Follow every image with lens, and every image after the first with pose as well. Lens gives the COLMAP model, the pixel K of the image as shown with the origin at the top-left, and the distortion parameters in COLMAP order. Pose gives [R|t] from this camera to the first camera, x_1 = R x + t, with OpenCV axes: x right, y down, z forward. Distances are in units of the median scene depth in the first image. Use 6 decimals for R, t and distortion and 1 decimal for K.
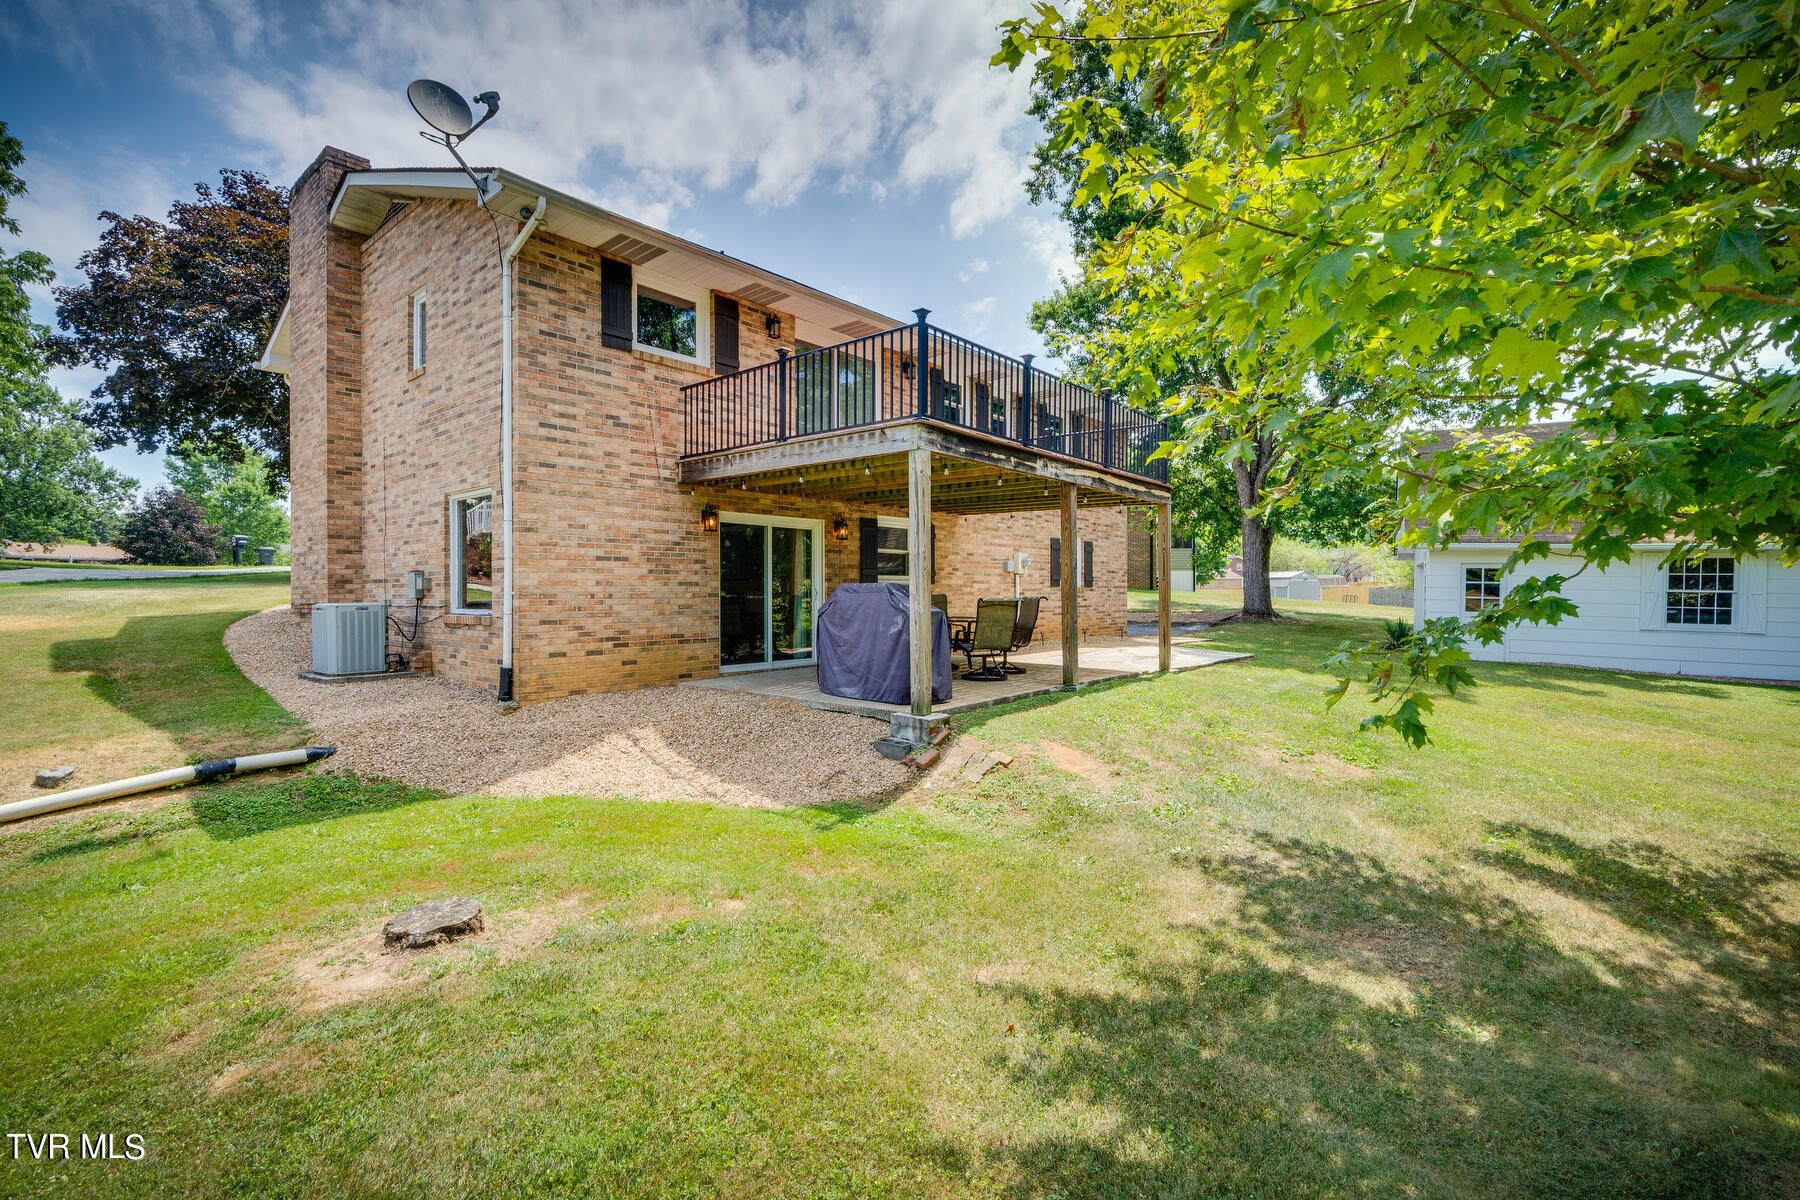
lens RADIAL K [[816.1, 0, 899.2], [0, 816.1, 600.4], [0, 0, 1]] dist [-0.001024, -0.000055]
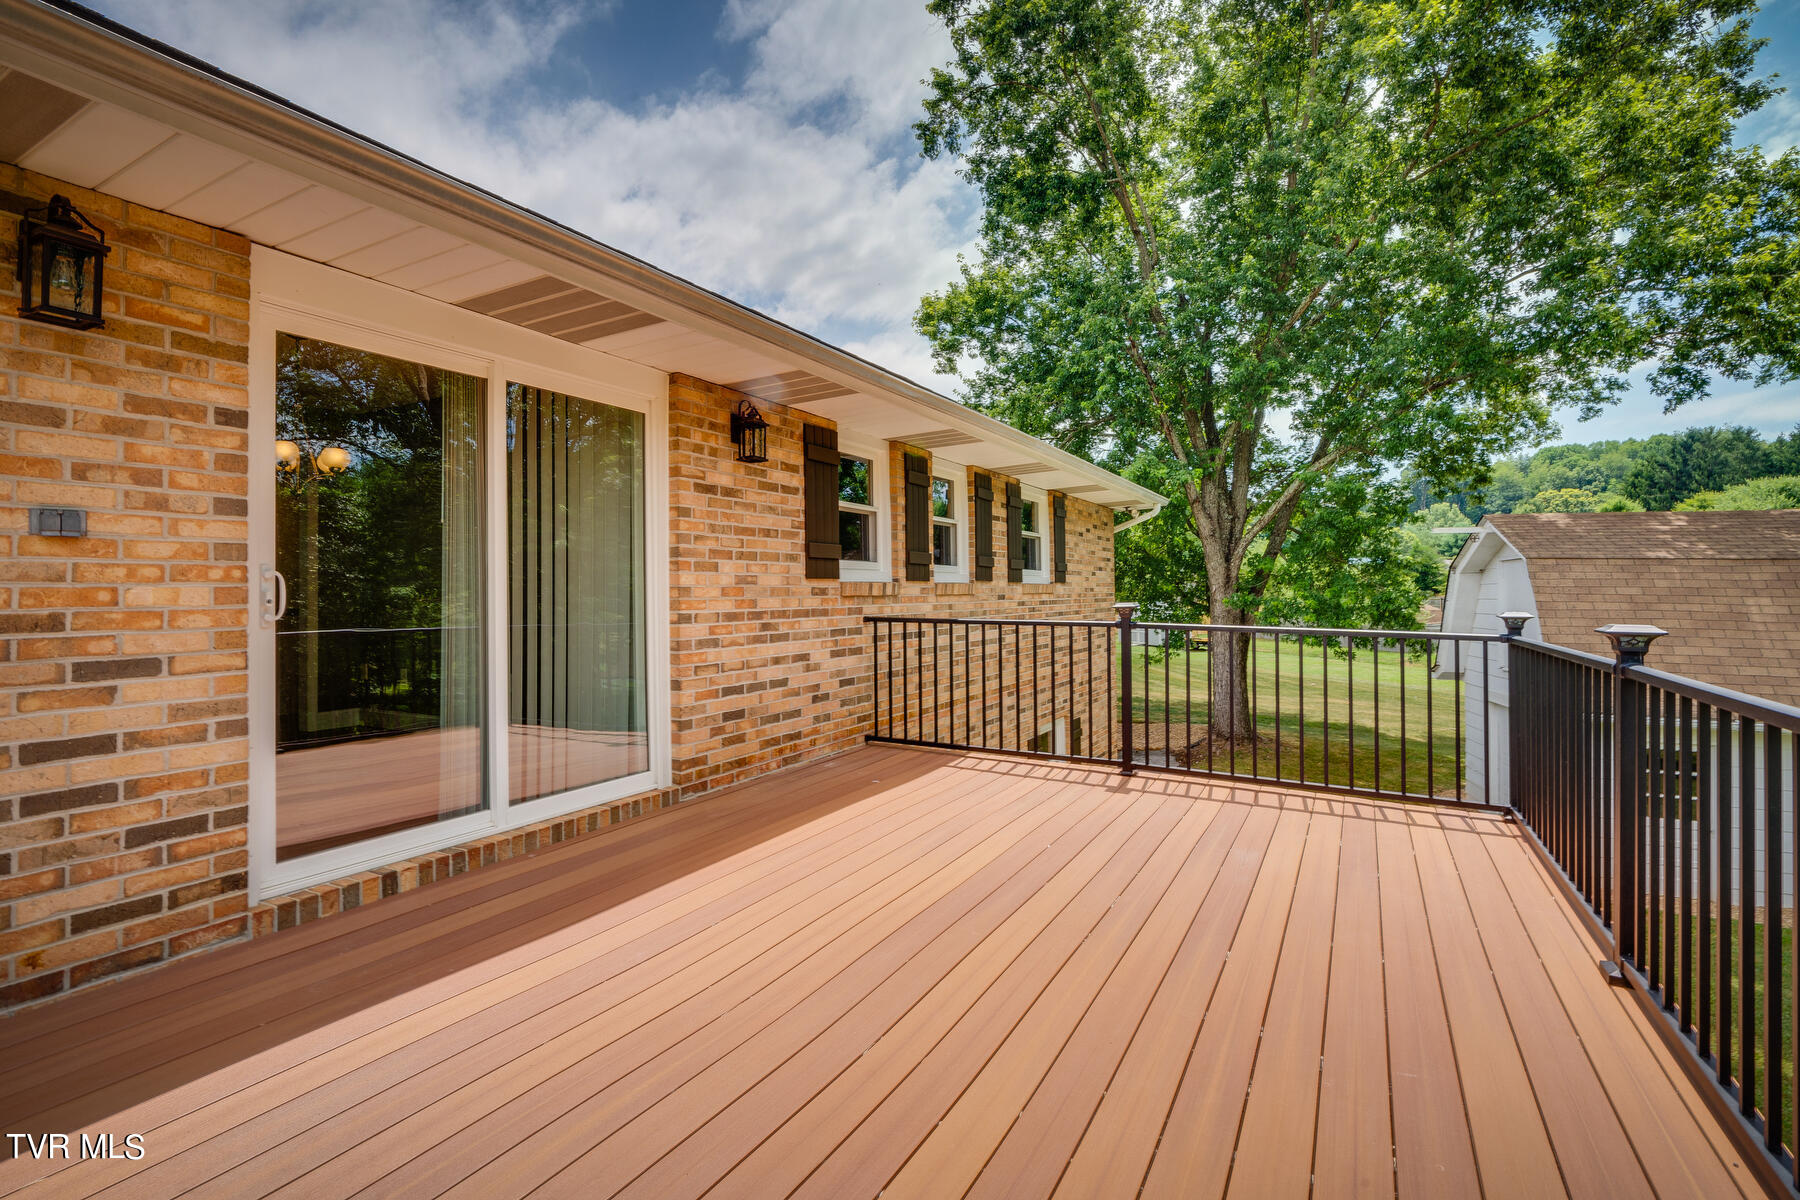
lens RADIAL K [[816.1, 0, 898.3], [0, 816.1, 583.7], [0, 0, 1]] dist [-0.001024, -0.000055]
pose [[0.981906, -0.005935, 0.189275, 0.008129], [0.009419, 0.999802, -0.017517, -0.184144], [-0.189134, 0.018983, 0.981768, 0.555894]]
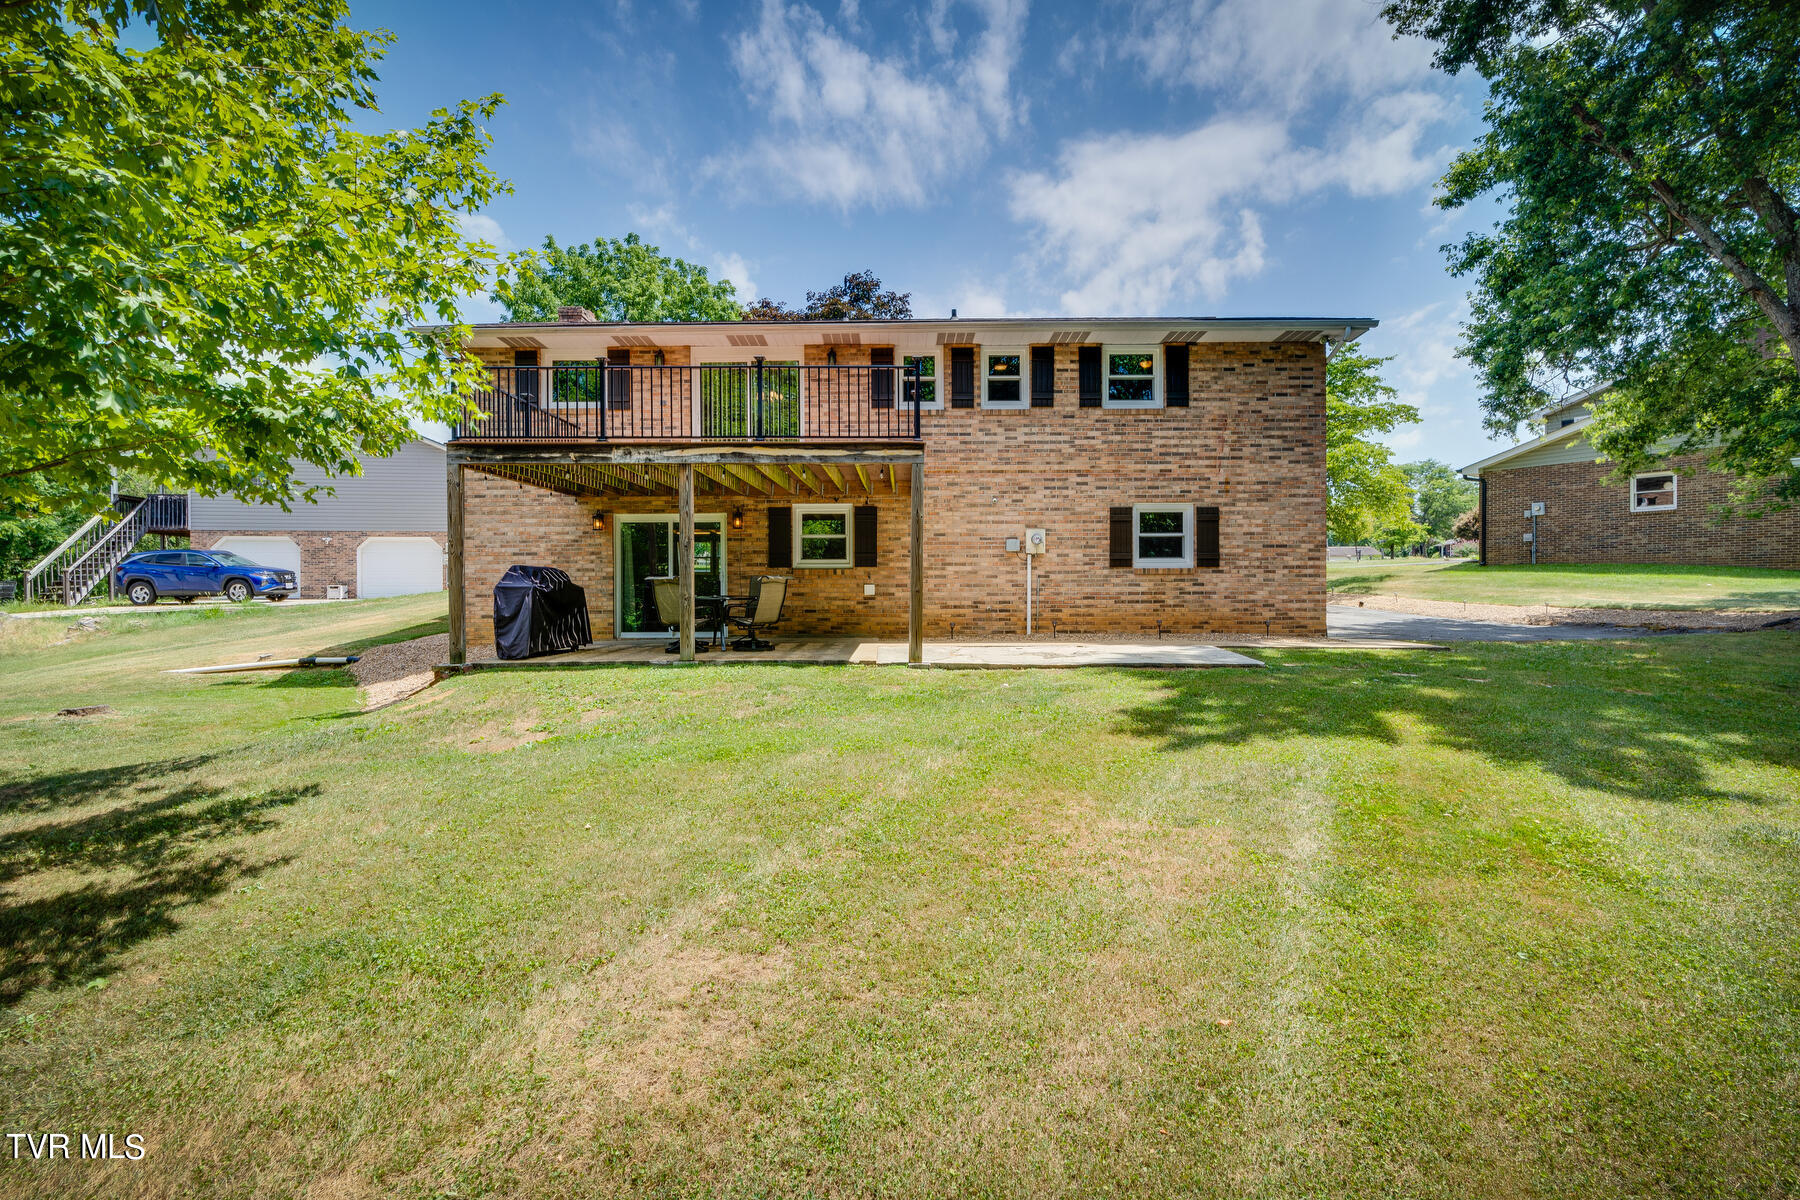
lens RADIAL K [[816.1, 0, 892.9], [0, 816.1, 594.0], [0, 0, 1]] dist [-0.001024, -0.000055]
pose [[0.639989, -0.000070, -0.768384, 0.739989], [-0.004087, 0.999986, -0.003495, 0.014777], [0.768374, 0.005377, 0.639979, 0.343507]]
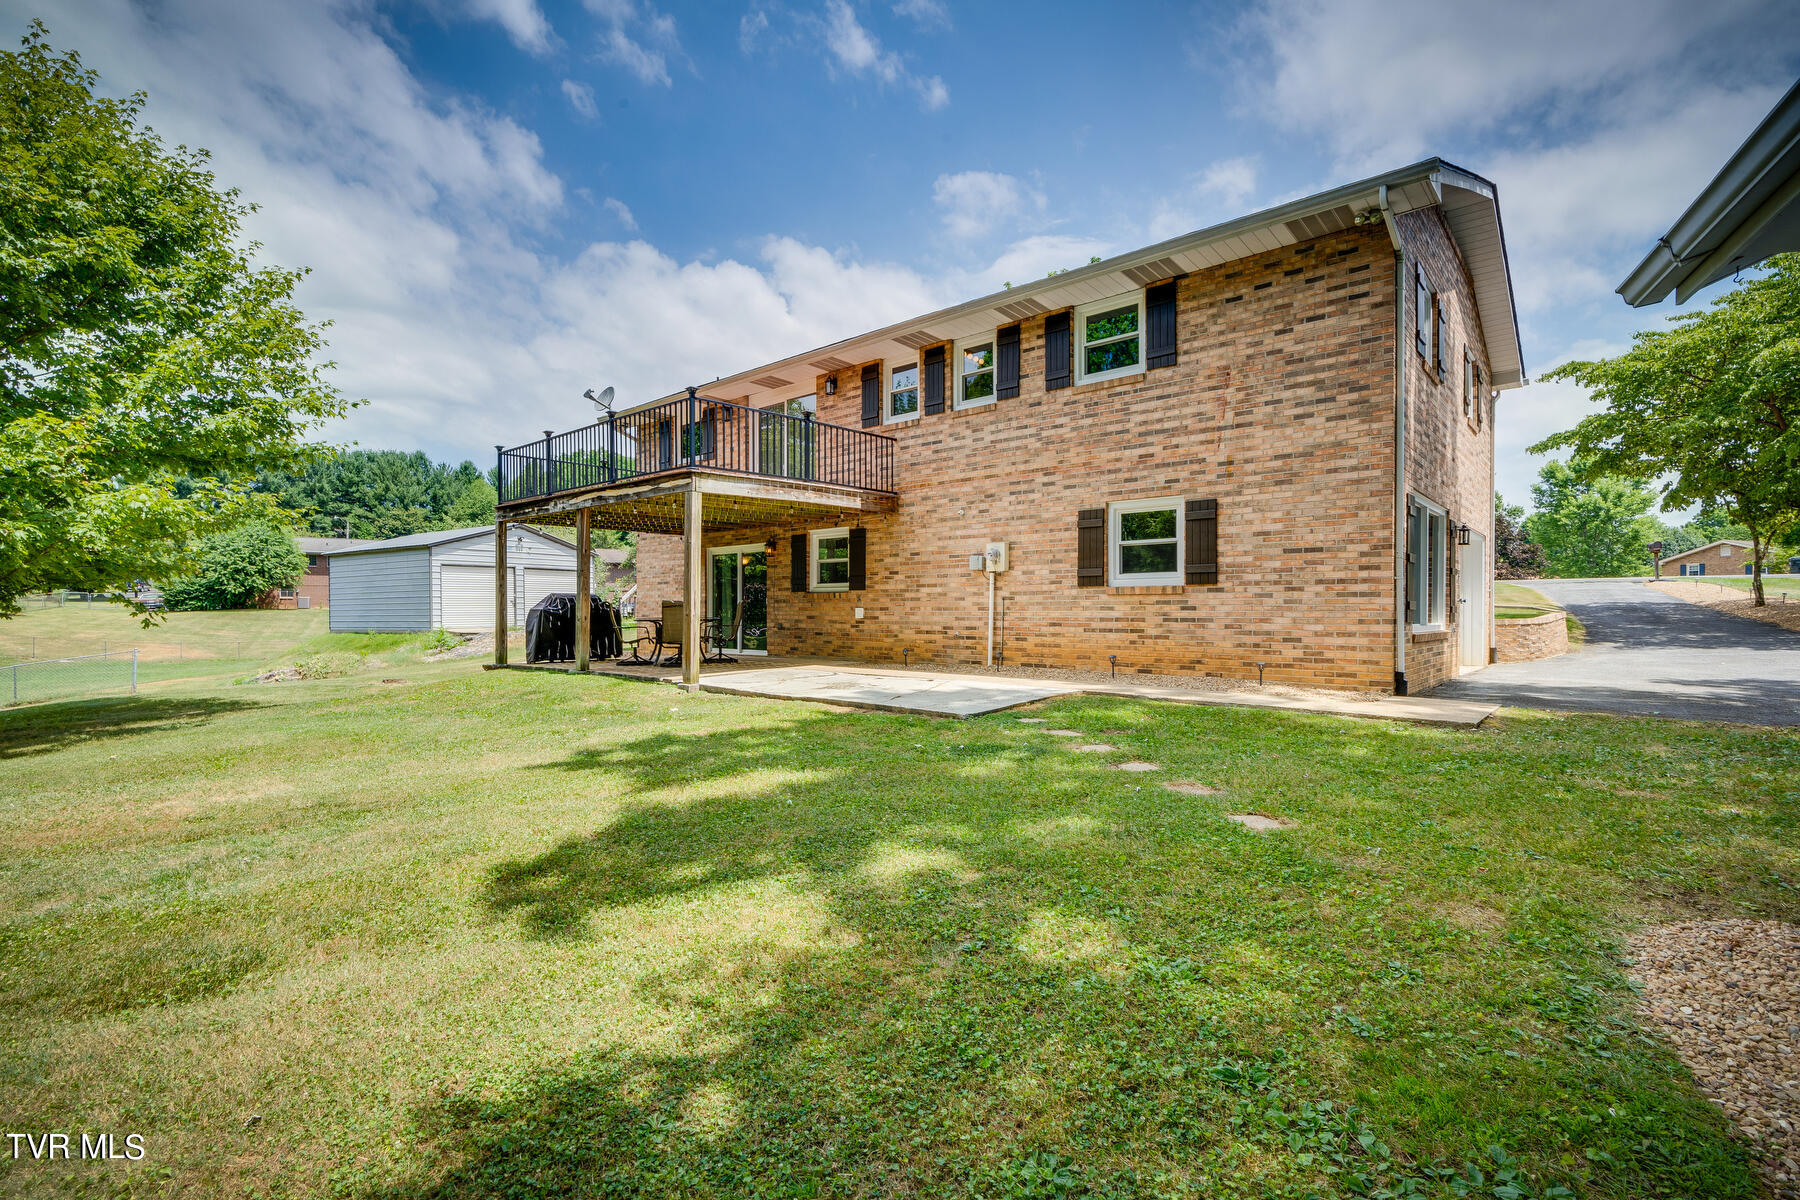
lens RADIAL K [[816.1, 0, 893.6], [0, 816.1, 612.5], [0, 0, 1]] dist [-0.001024, -0.000055]
pose [[-0.021181, 0.000593, -0.999775, 0.916550], [-0.011375, 0.999935, 0.000834, 0.005319], [0.999711, 0.011390, -0.021173, 0.953836]]
